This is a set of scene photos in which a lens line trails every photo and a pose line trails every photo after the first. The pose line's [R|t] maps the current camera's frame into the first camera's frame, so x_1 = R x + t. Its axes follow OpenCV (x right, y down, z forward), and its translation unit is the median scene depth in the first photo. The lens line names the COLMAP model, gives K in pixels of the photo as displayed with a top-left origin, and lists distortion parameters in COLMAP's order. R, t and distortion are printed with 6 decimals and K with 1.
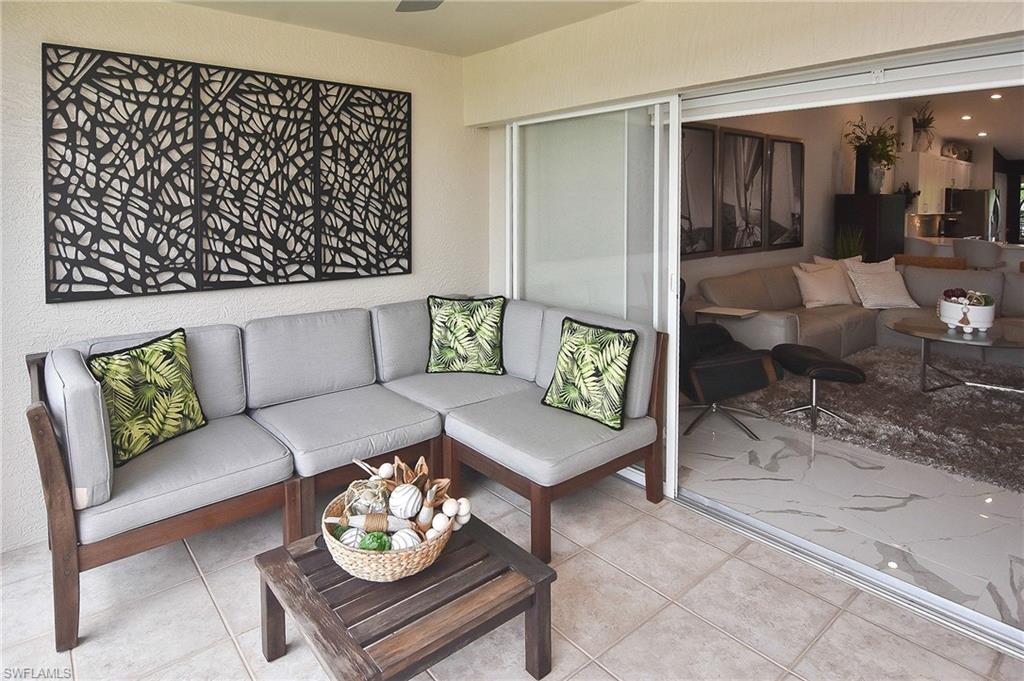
lens RADIAL K [[571.8, 0, 456.1], [0, 571.8, 232.9], [0, 0, 1]] dist [-0.016064, -0.003965]
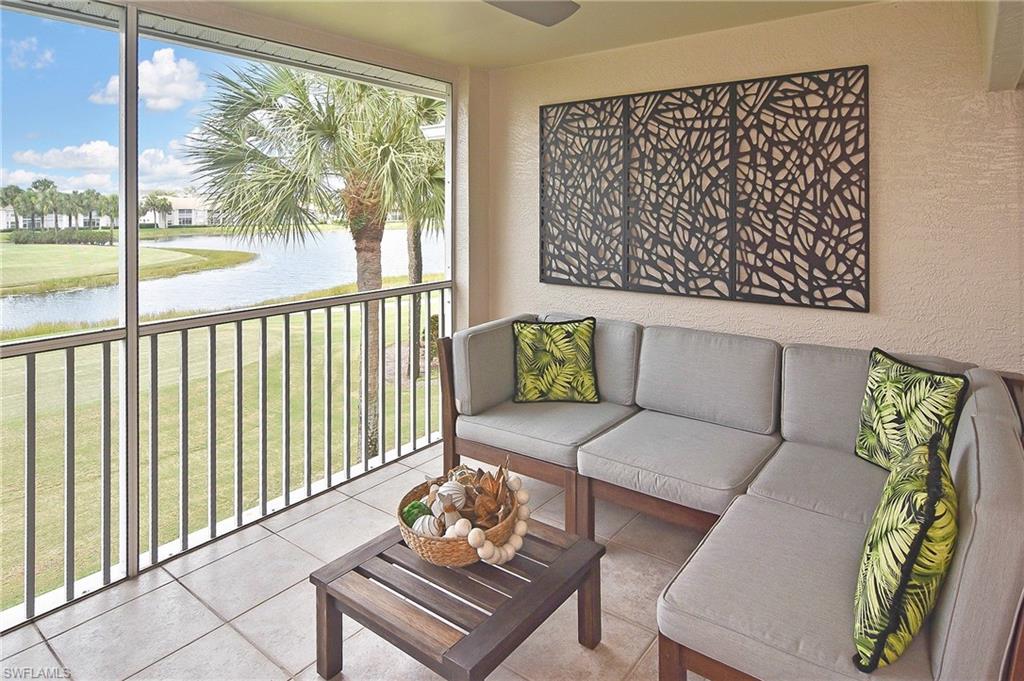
lens RADIAL K [[571.8, 0, 518.8], [0, 571.8, 223.7], [0, 0, 1]] dist [-0.016064, -0.003965]
pose [[0.287092, 0.013372, -0.957810, 0.417646], [-0.052722, 0.998607, -0.001862, -0.014468], [0.956451, 0.051032, 0.287397, 0.320029]]
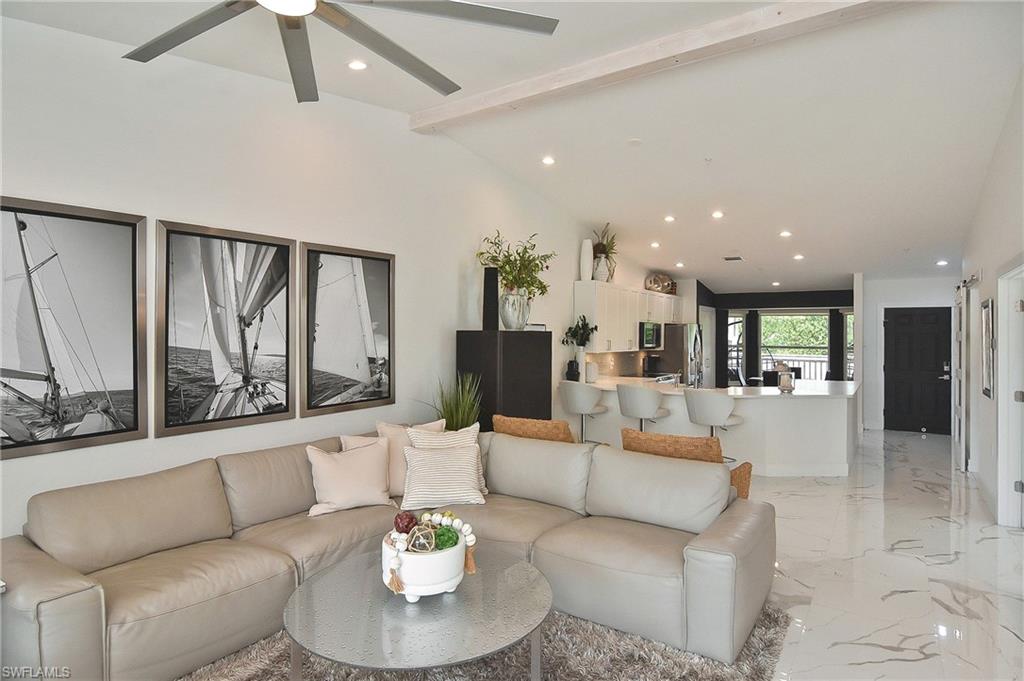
lens RADIAL K [[571.8, 0, 523.0], [0, 571.8, 328.9], [0, 0, 1]] dist [-0.016064, -0.003965]
pose [[0.942728, 0.003279, 0.333548, 0.870856], [0.016886, 0.998200, -0.057540, -0.043405], [-0.333136, 0.059877, 0.940976, 0.439832]]
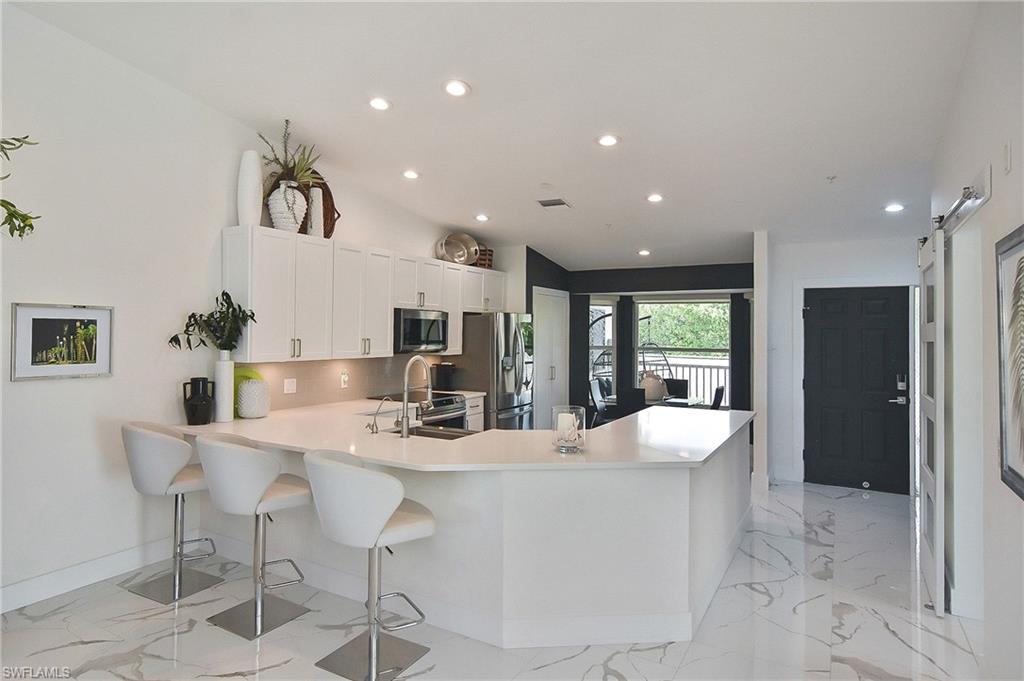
lens RADIAL K [[571.8, 0, 499.8], [0, 571.8, 313.2], [0, 0, 1]] dist [-0.016064, -0.003965]
pose [[0.930438, 0.013159, 0.366214, 1.728370], [0.016279, 0.996884, -0.077181, -0.071052], [-0.366088, 0.077774, 0.927324, 1.027065]]
